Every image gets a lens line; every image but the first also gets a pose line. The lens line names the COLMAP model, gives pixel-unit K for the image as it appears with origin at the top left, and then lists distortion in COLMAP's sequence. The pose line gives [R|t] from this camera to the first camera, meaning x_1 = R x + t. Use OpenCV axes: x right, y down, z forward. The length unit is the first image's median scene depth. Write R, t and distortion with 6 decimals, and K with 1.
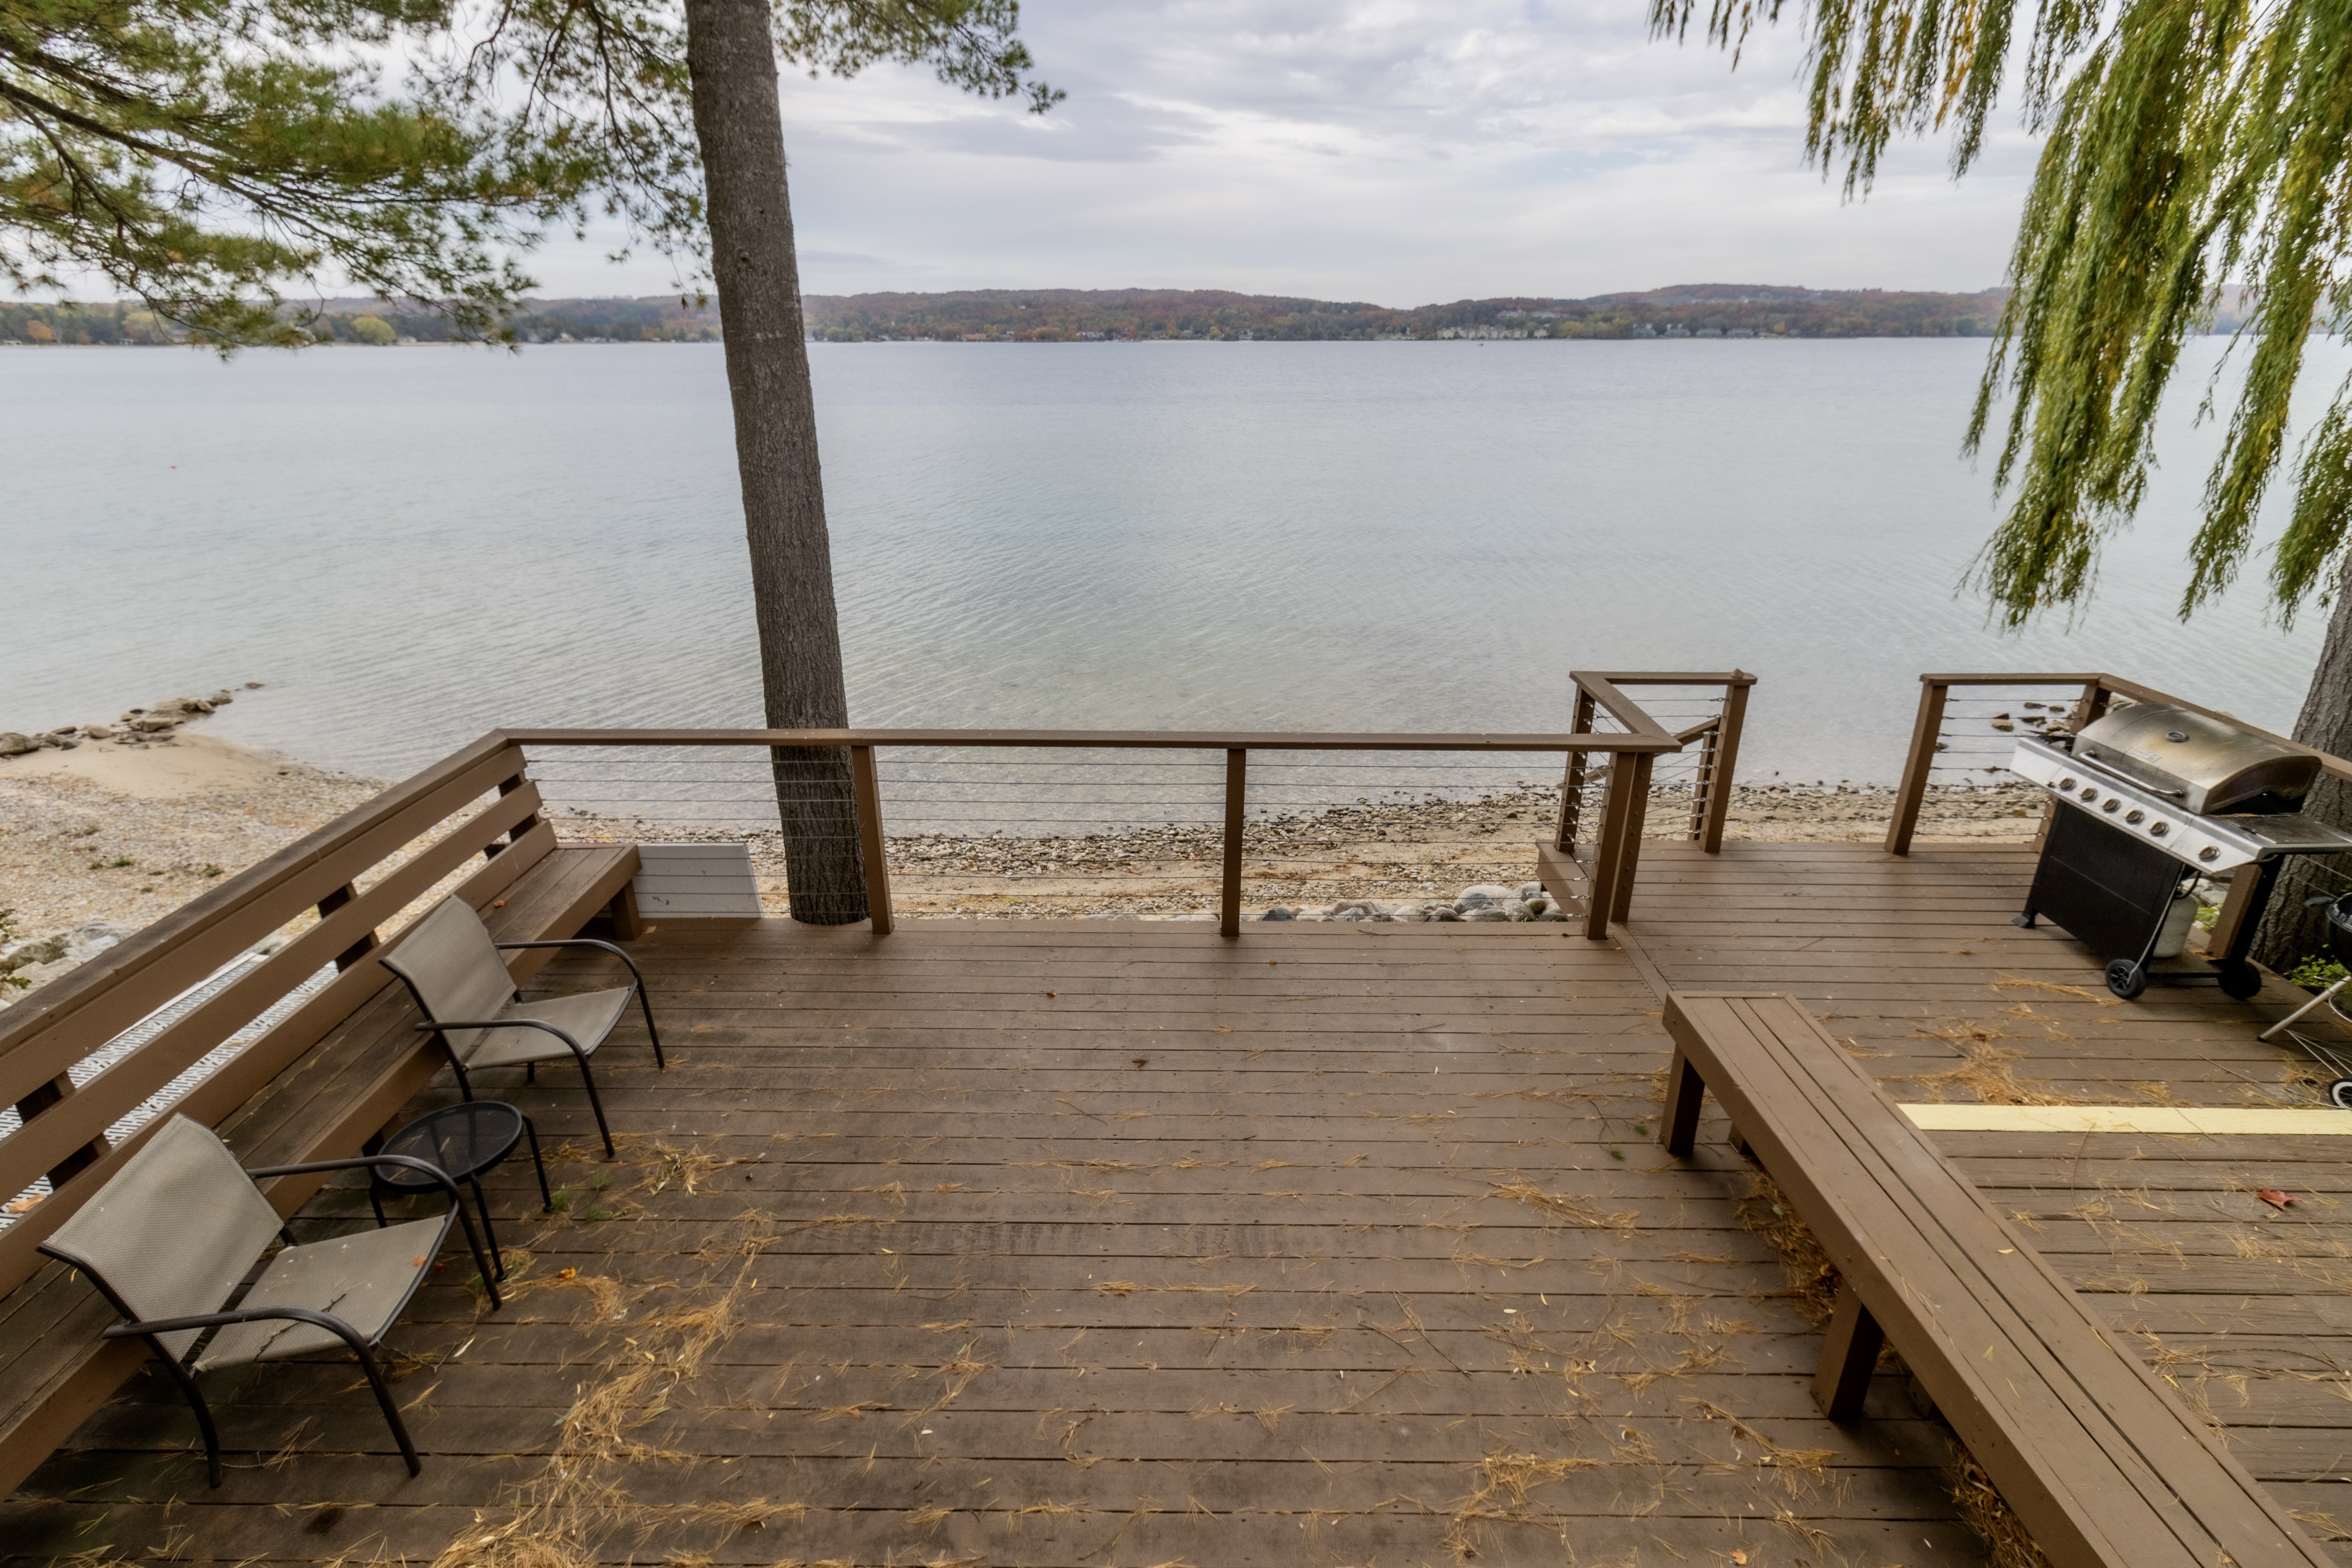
lens RADIAL K [[1107.9, 0, 1160.9], [0, 1107.9, 761.5], [0, 0, 1]] dist [0.003986, -0.000092]
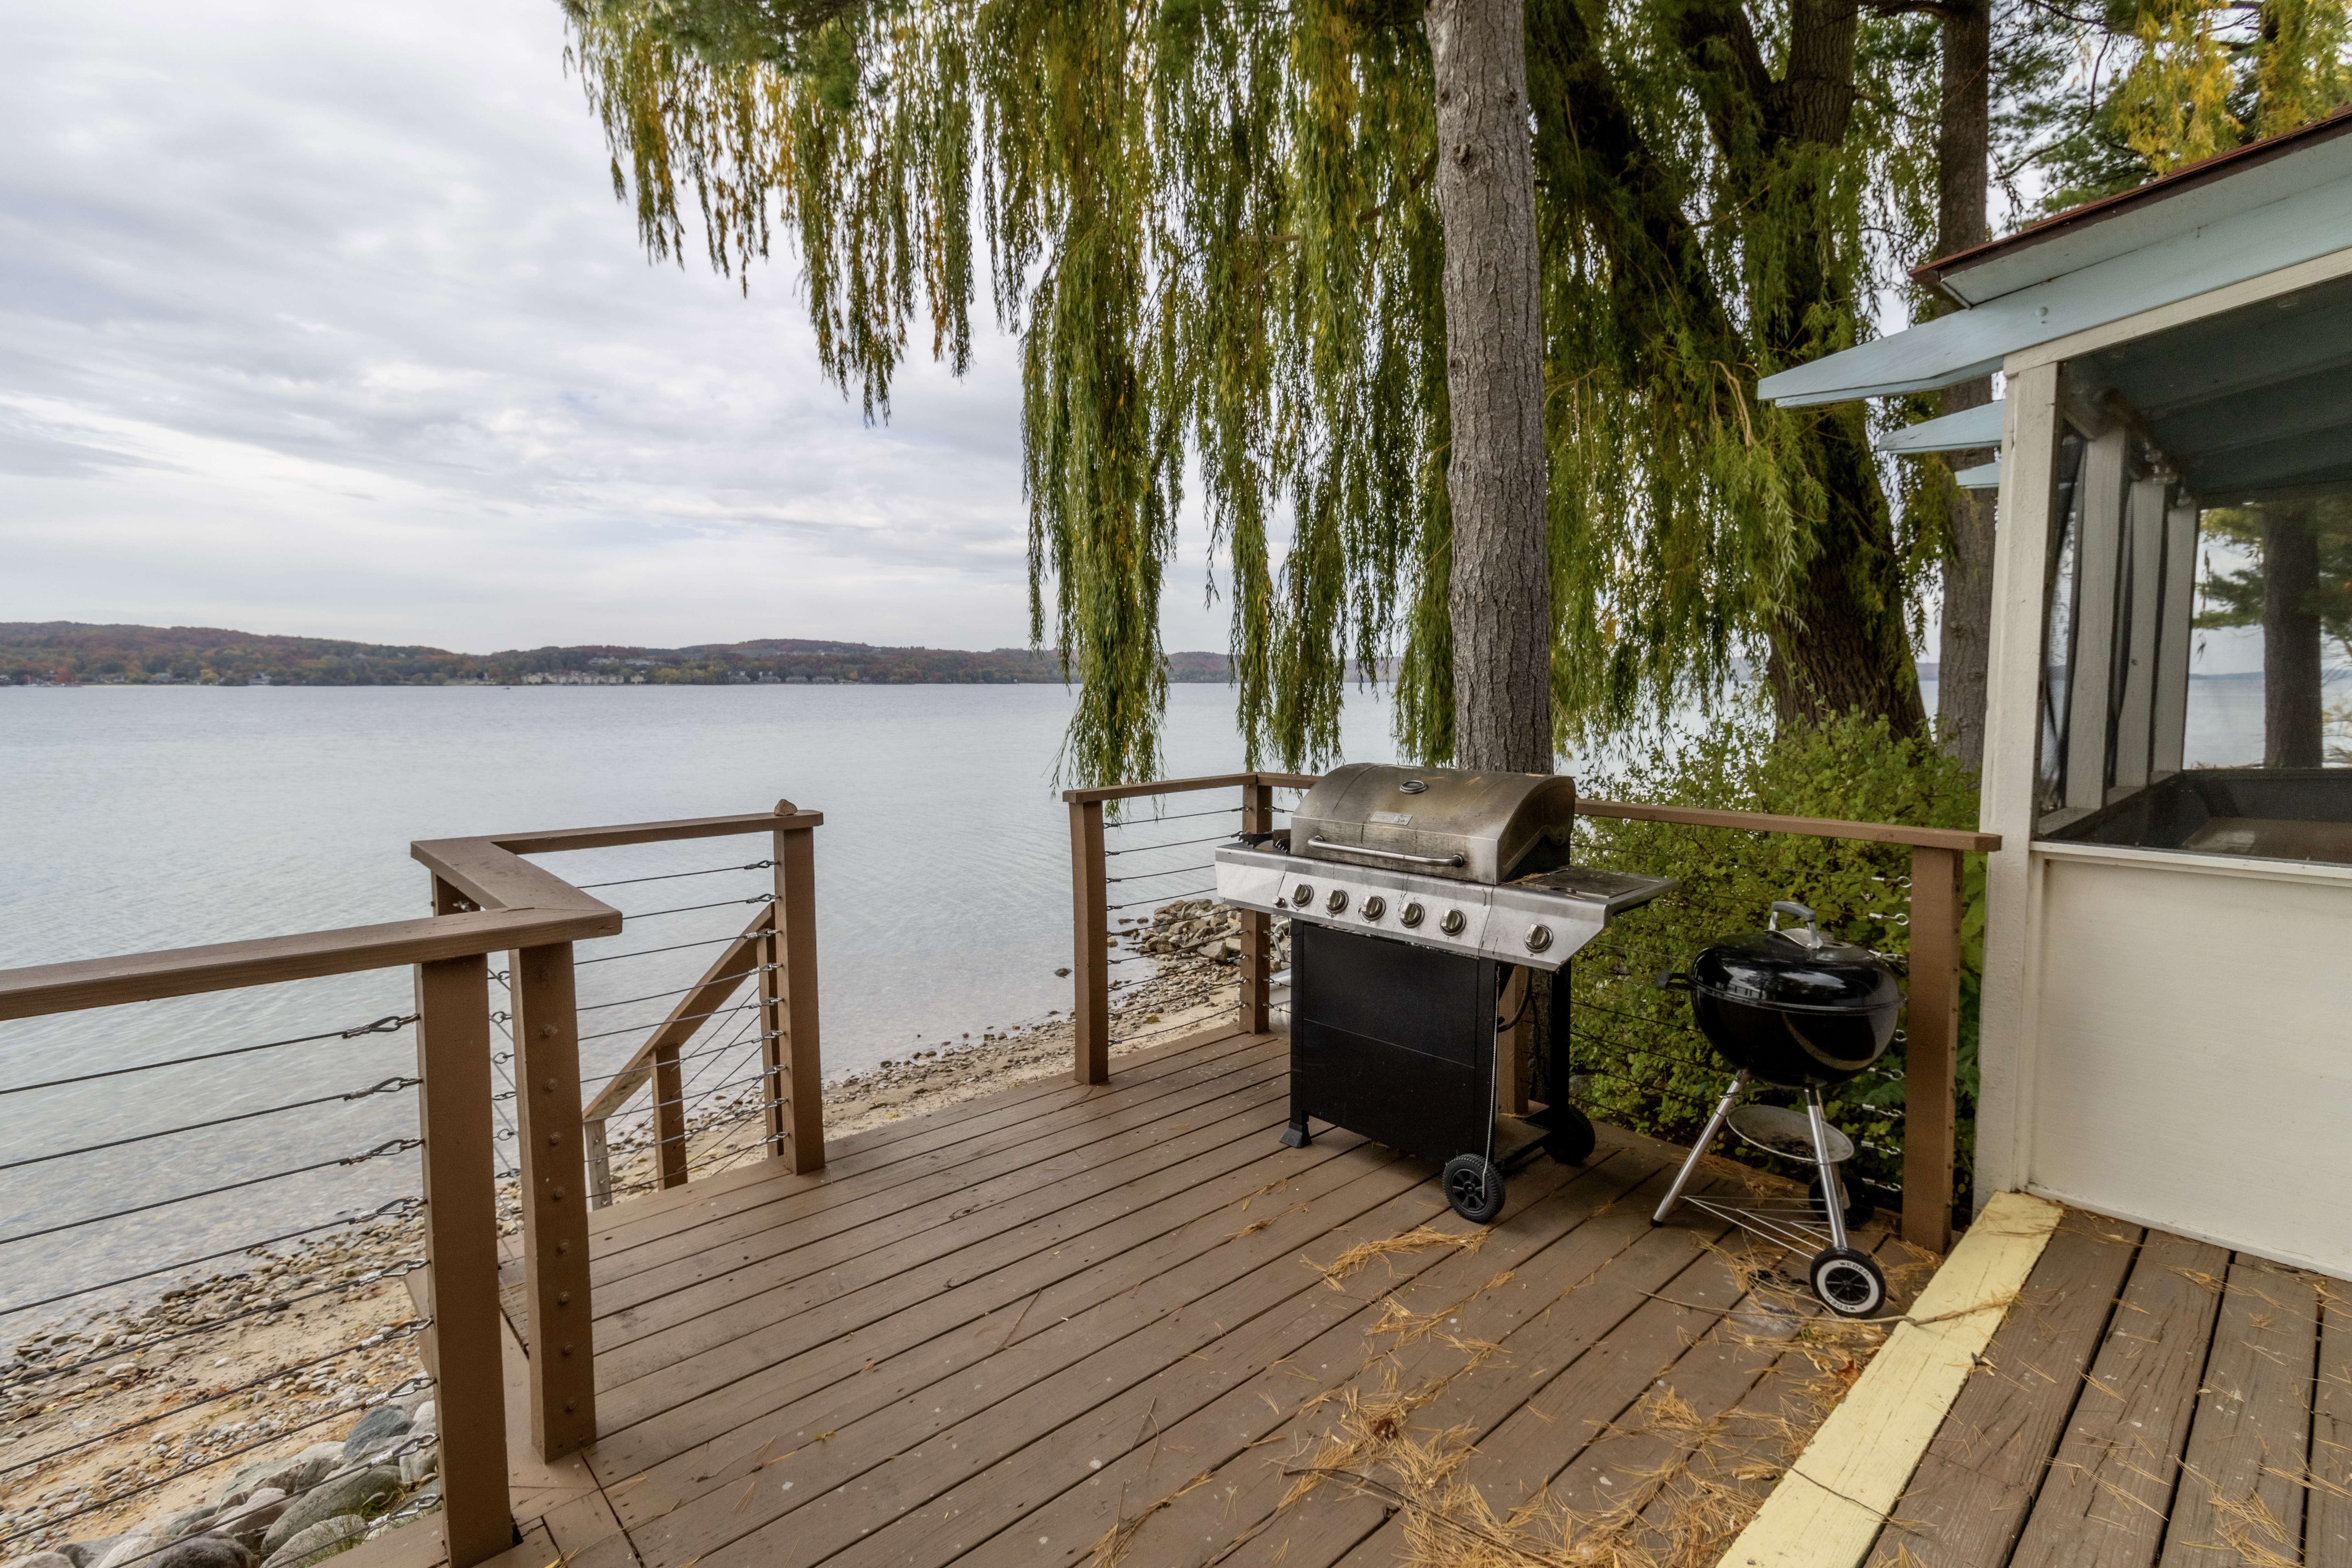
lens RADIAL K [[1098.1, 0, 1173.2], [0, 1098.1, 765.8], [0, 0, 1]] dist [0.004943, 0.000265]
pose [[0.724495, -0.049943, 0.687468, 0.319517], [0.245533, 0.950647, -0.189694, 0.047015], [-0.644066, 0.306229, 0.701002, 0.552229]]
